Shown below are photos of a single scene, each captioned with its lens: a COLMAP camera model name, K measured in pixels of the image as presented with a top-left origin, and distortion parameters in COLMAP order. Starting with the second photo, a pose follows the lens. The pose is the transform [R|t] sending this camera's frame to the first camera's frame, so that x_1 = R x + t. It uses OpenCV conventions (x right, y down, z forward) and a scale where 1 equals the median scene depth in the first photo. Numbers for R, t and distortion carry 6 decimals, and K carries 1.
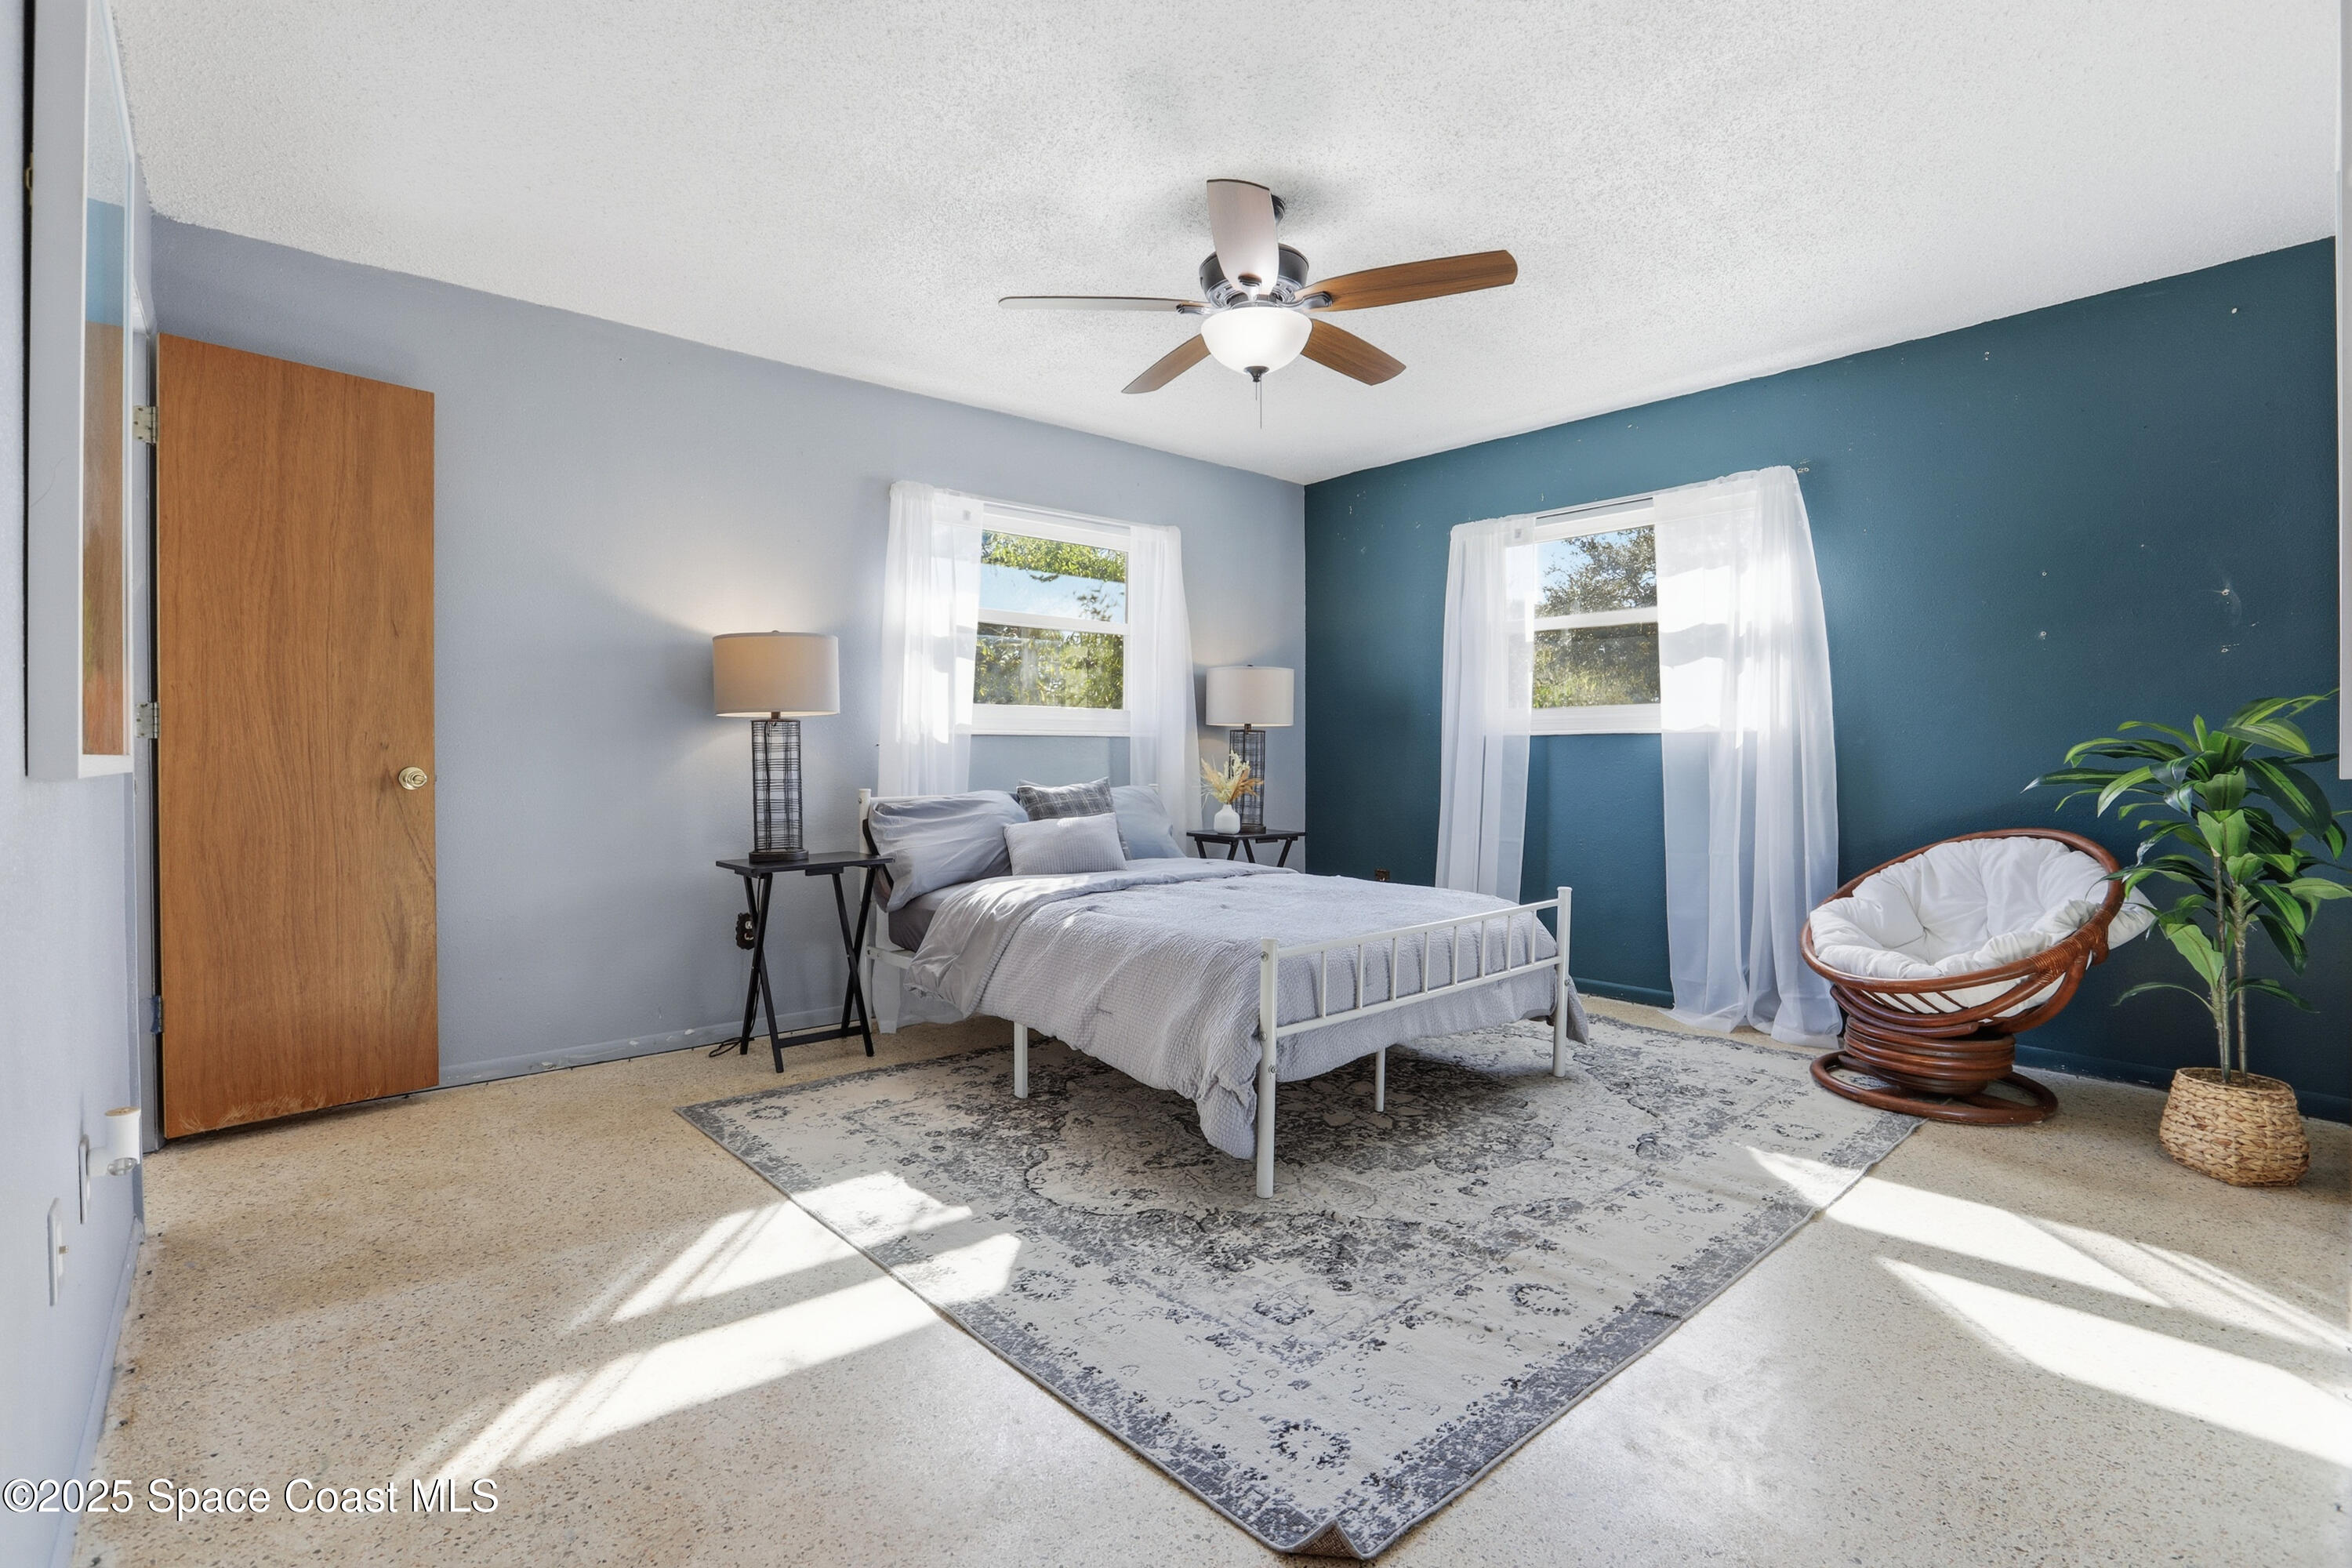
lens RADIAL K [[1112.4, 0, 1163.5], [0, 1112.4, 762.1], [0, 0, 1]] dist [-0.070122, 0.036928]
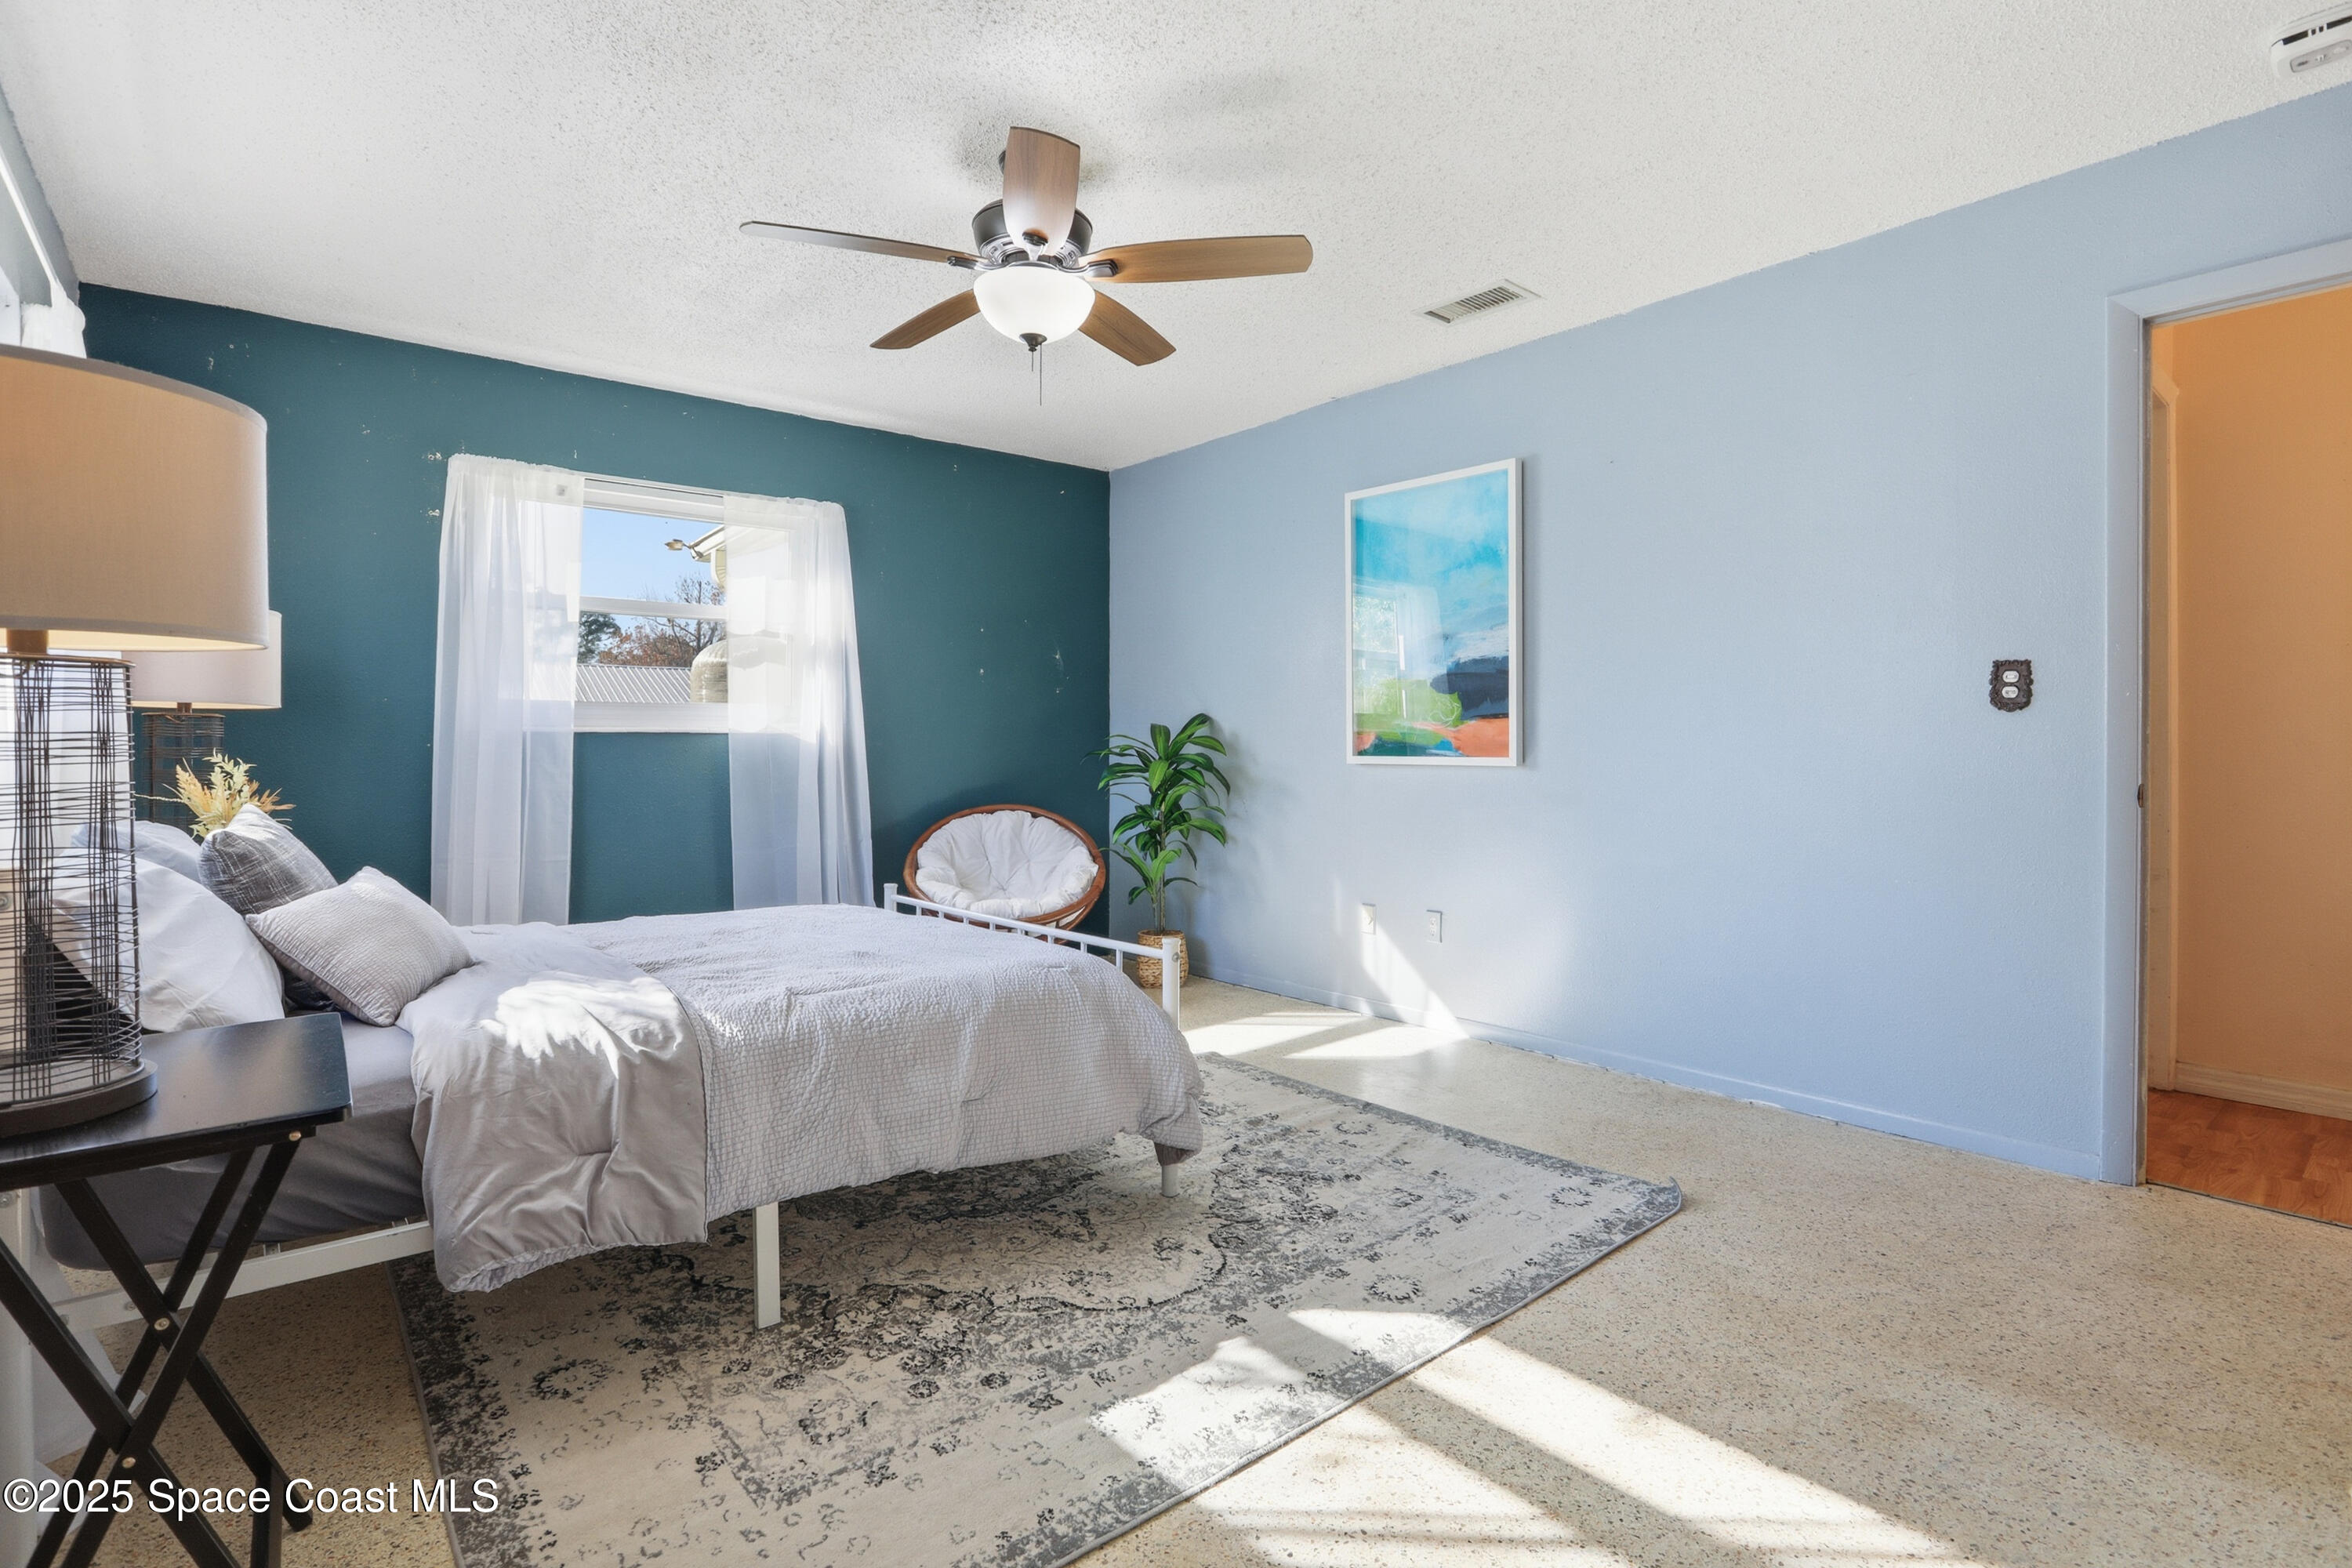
lens RADIAL K [[1112.4, 0, 1163.5], [0, 1112.4, 762.1], [0, 0, 1]] dist [-0.070122, 0.036928]
pose [[0.023333, -0.011032, 0.999667, -0.870782], [0.003238, 0.999935, 0.010960, -0.016684], [-0.999723, 0.002981, 0.023367, 0.923865]]
